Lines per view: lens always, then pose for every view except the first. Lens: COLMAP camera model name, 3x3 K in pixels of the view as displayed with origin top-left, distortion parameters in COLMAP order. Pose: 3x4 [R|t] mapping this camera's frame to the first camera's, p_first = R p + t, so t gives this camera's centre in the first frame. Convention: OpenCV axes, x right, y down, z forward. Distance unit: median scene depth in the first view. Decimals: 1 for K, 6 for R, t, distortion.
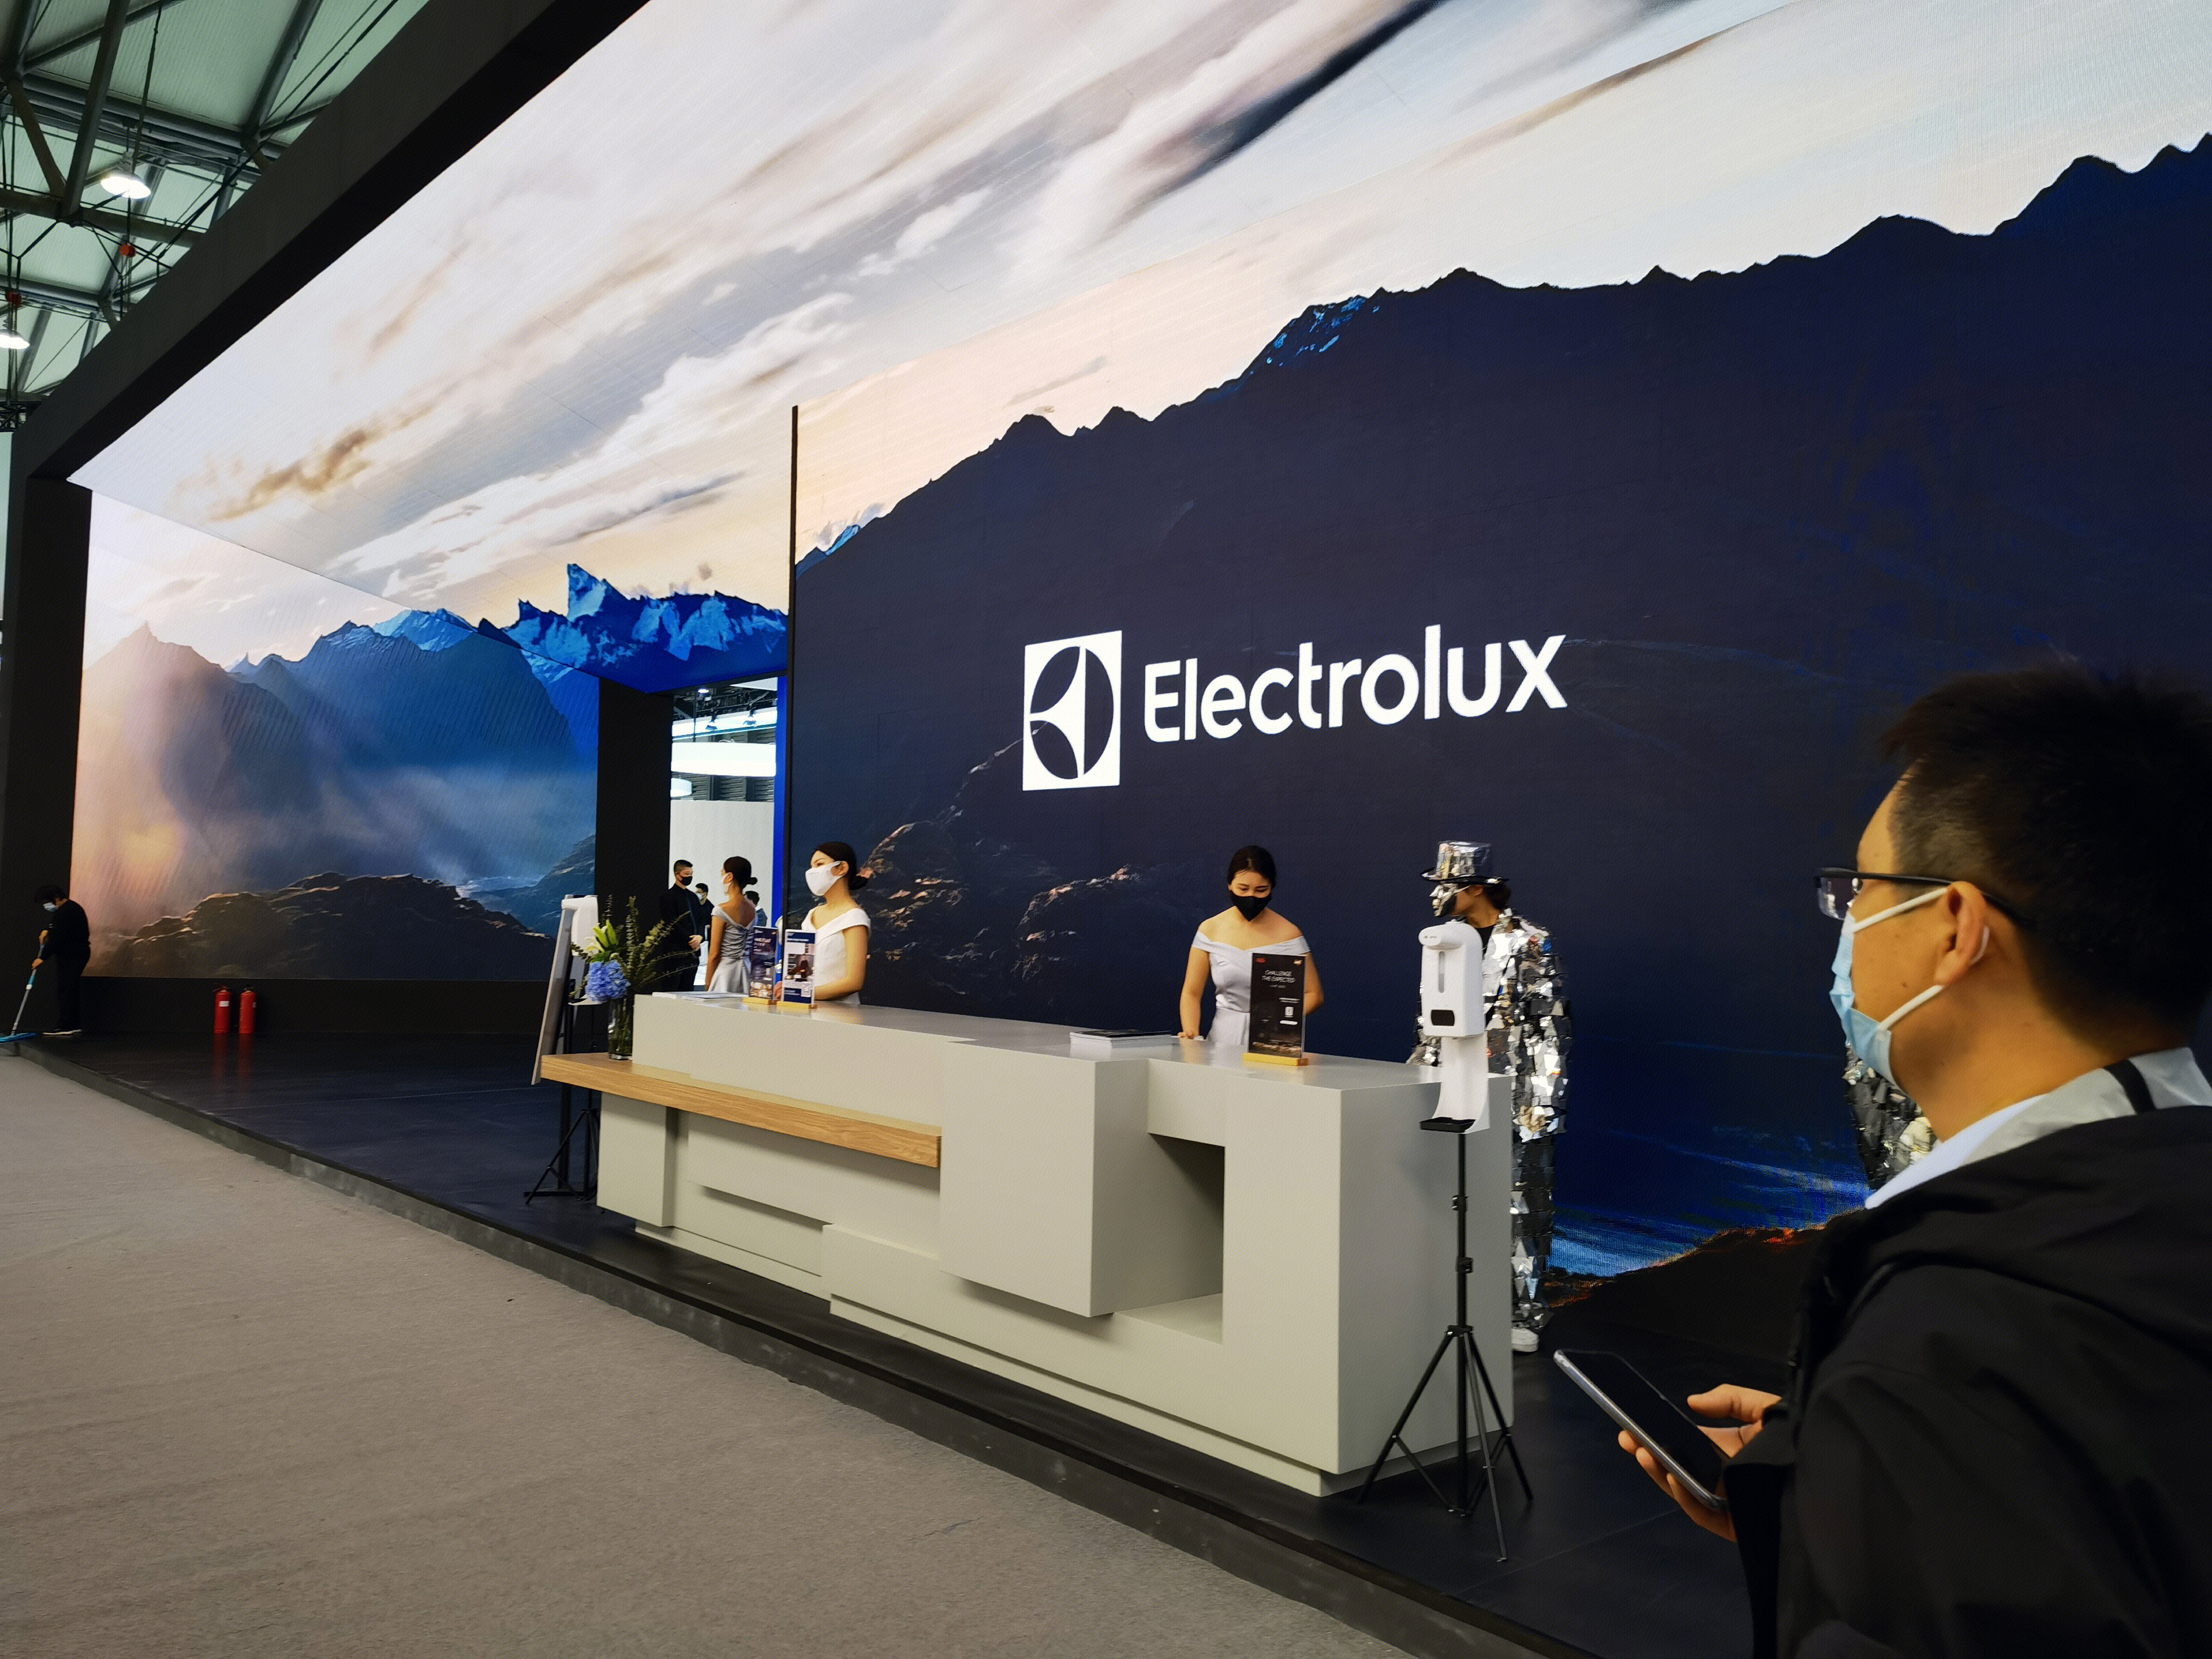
lens RADIAL K [[1778.0, 0, 1106.0], [0, 1778.0, 829.5], [0, 0, 1]] dist [-0.179219, -0.004032]
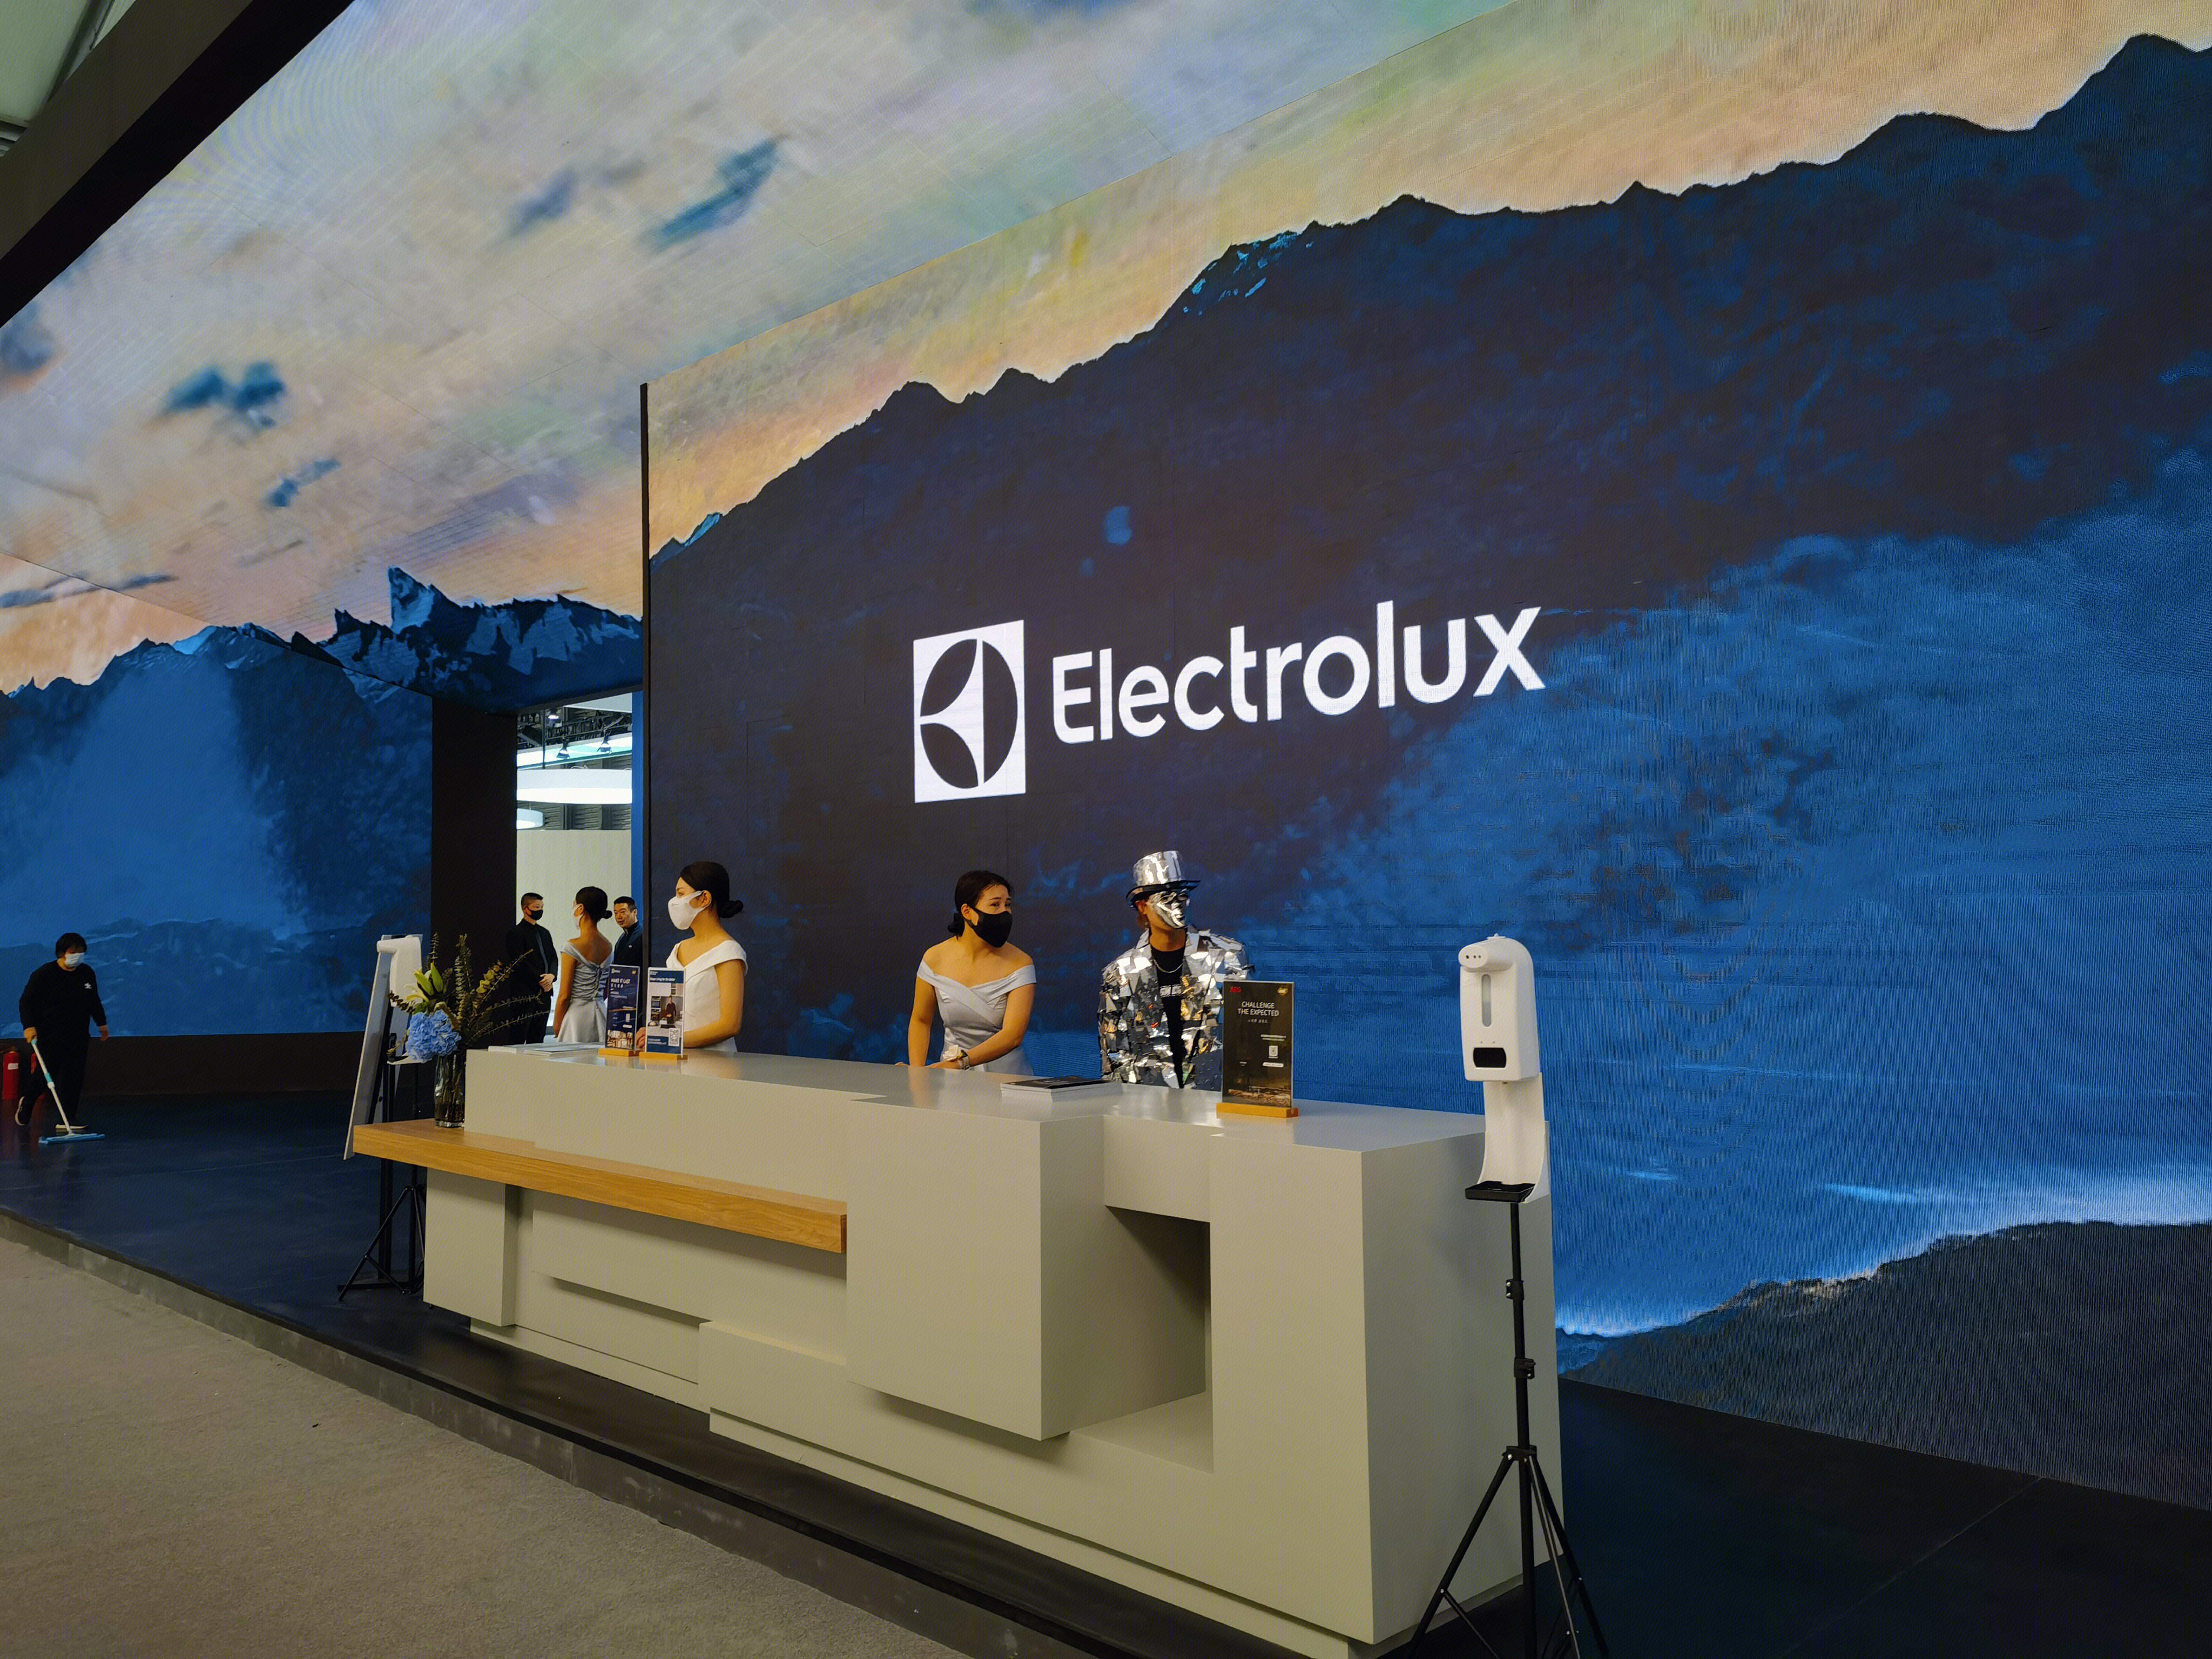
lens RADIAL K [[1700.1, 0, 1106.0], [0, 1700.1, 829.5], [0, 0, 1]] dist [-0.002901, -0.124865]
pose [[0.995995, -0.023966, 0.086134, -0.028617], [0.025189, 0.999596, -0.013137, 0.006021], [-0.085785, 0.015254, 0.996197, 0.155890]]
